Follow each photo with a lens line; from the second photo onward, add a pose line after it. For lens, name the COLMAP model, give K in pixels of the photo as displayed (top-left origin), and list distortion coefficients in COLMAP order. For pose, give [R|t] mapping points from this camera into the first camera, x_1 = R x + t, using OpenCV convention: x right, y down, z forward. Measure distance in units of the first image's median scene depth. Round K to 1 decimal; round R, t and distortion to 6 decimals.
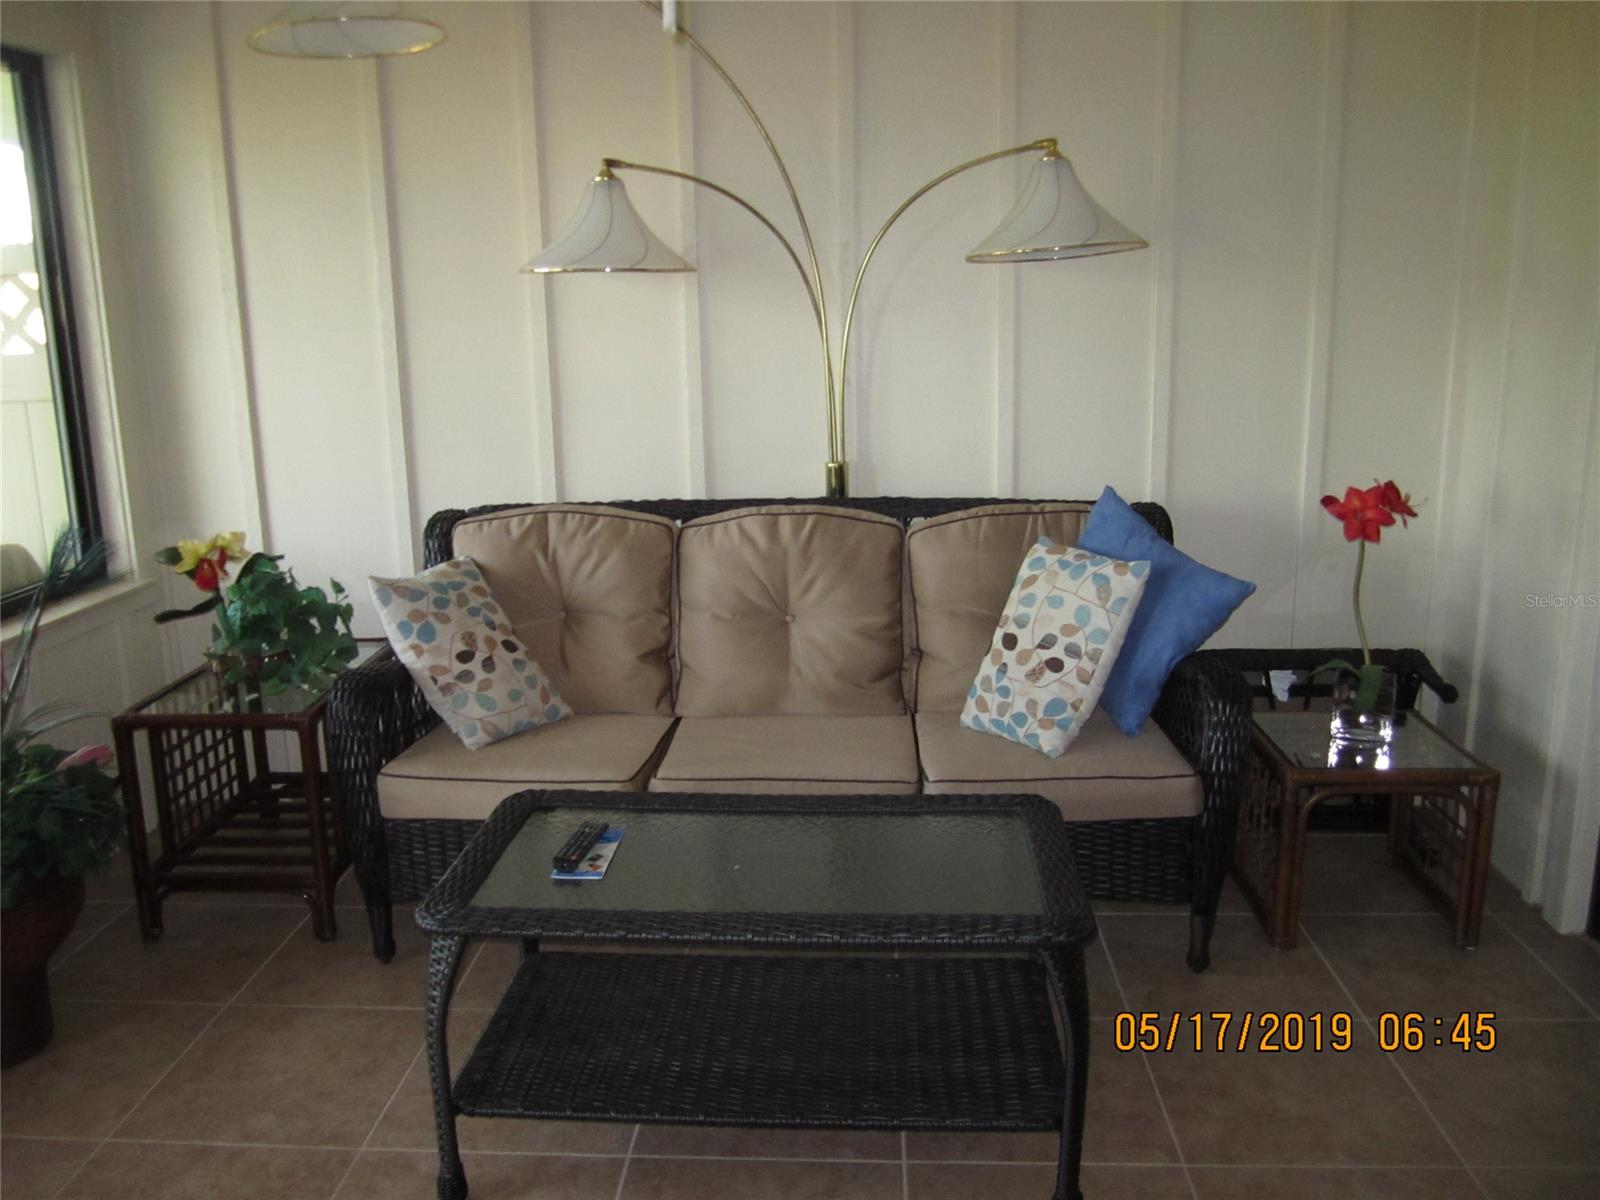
lens RADIAL K [[1303.8, 0, 793.5], [0, 1303.8, 600.7], [0, 0, 1]] dist [-0.079786, 0.037265]
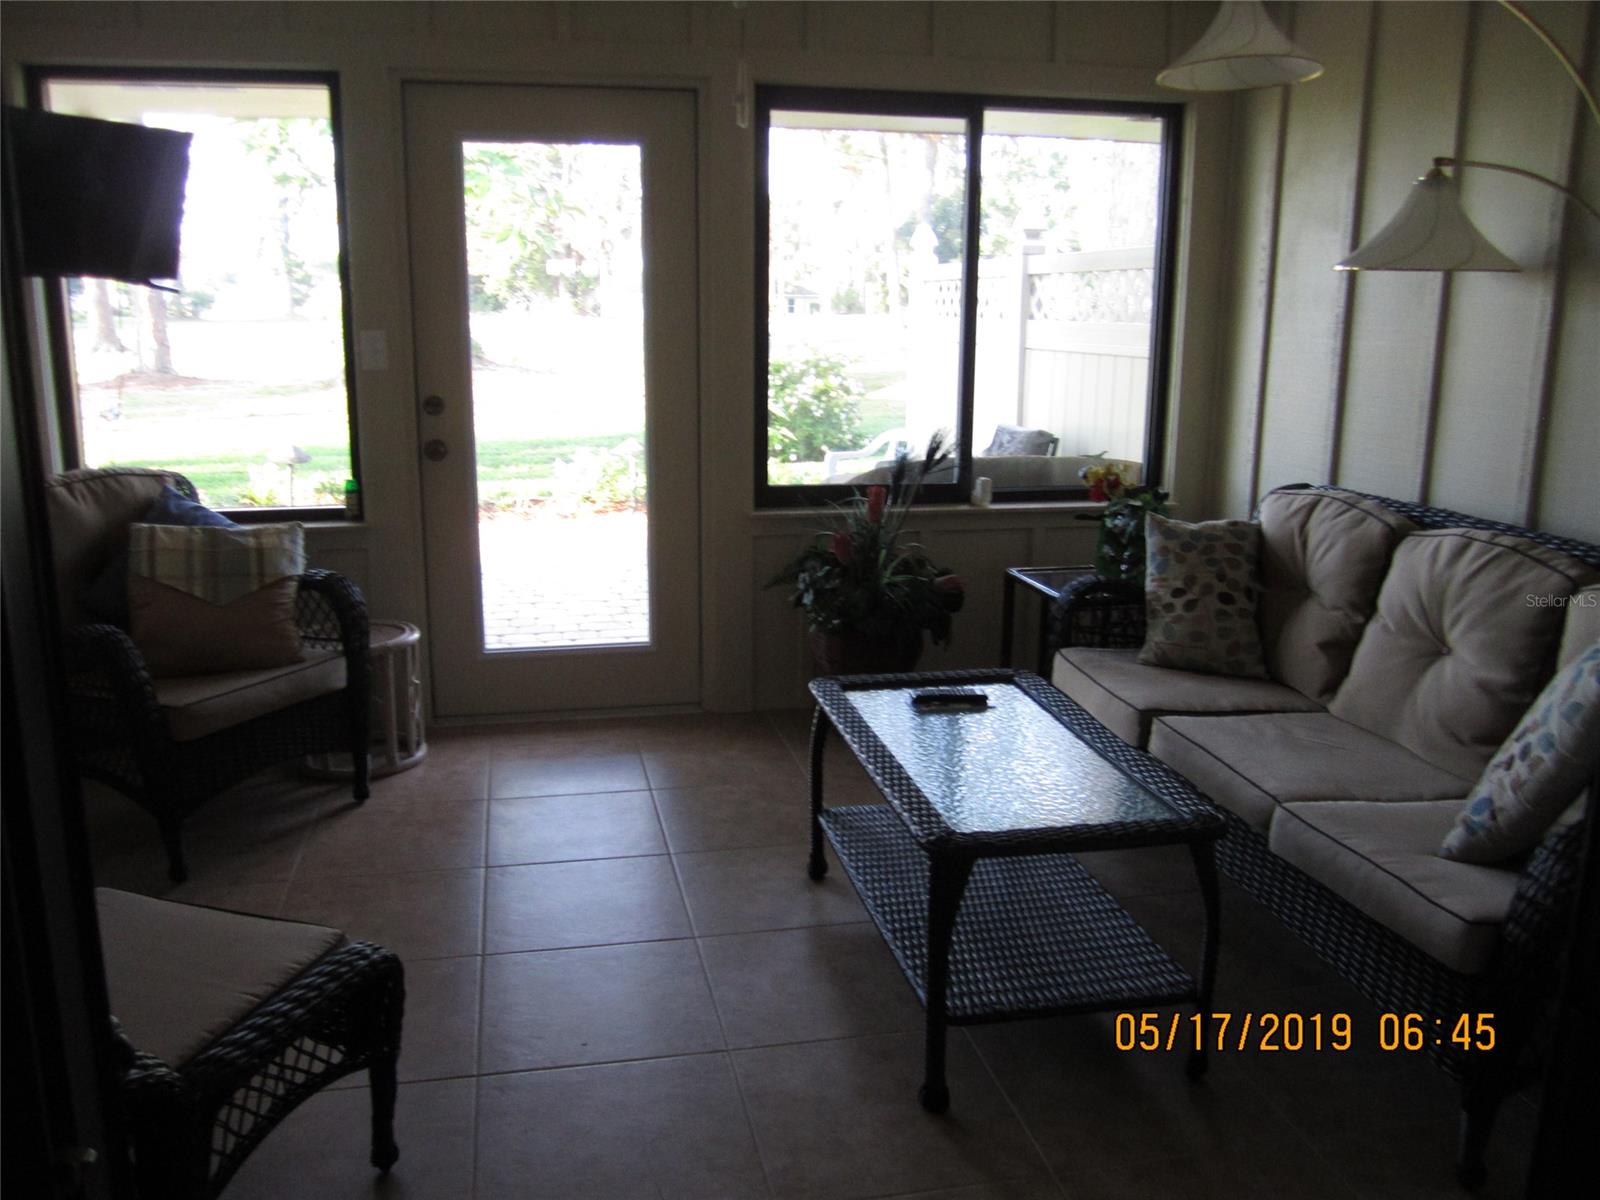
lens RADIAL K [[1303.8, 0, 793.5], [0, 1303.8, 600.7], [0, 0, 1]] dist [-0.079786, 0.037265]
pose [[0.255567, 0.237411, -0.937188, 0.722604], [-0.229117, 0.956638, 0.179859, -0.077529], [0.939250, 0.168760, 0.298880, 0.297993]]
